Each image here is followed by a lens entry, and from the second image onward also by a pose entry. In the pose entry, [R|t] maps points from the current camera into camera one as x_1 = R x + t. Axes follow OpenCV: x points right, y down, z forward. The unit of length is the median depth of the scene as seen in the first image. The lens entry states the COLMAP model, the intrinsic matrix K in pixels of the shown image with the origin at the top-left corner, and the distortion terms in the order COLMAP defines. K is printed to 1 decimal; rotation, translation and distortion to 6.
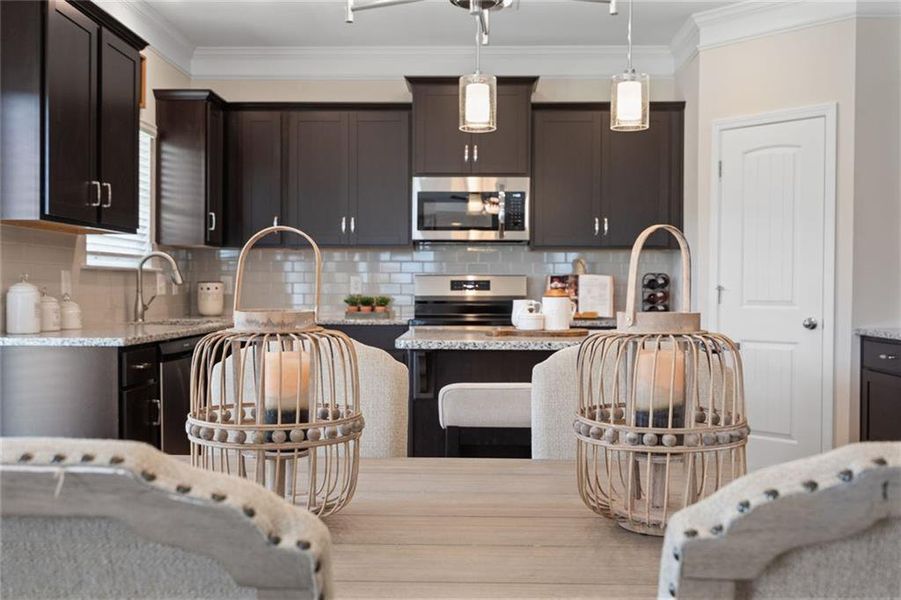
lens RADIAL K [[881.6, 0, 450.5], [0, 881.6, 300.0], [0, 0, 1]] dist [0.011999, 0.029697]
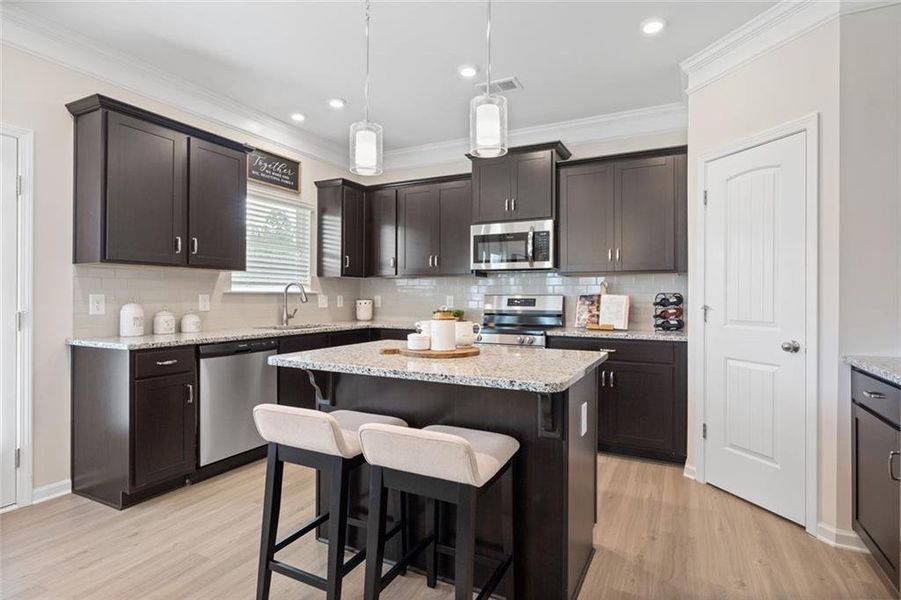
lens RADIAL K [[461.6, 0, 450.5], [0, 461.6, 300.0], [0, 0, 1]] dist [-0.000083, -0.001586]
pose [[0.901859, 0.003054, -0.432019, 0.246848], [-0.006695, 0.999954, -0.006907, -0.015492], [0.431978, 0.009122, 0.901838, 0.326999]]
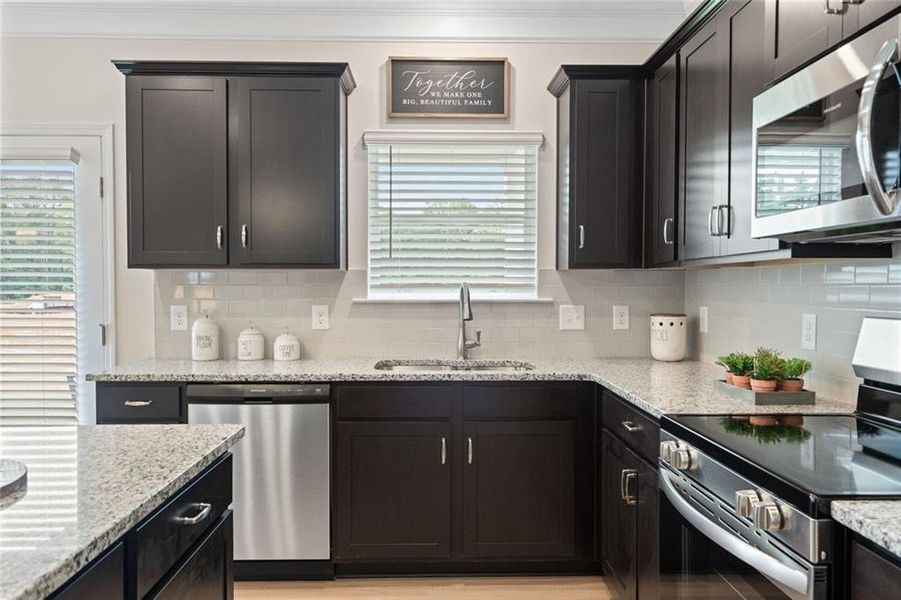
lens RADIAL K [[597.7, 0, 445.8], [0, 597.7, 313.0], [0, 0, 1]] dist [-0.040784, -0.000968]
pose [[0.047967, 0.028064, -0.998455, 0.223720], [-0.015048, 0.999512, 0.027371, -0.034509], [0.998736, 0.013711, 0.048366, 0.835081]]
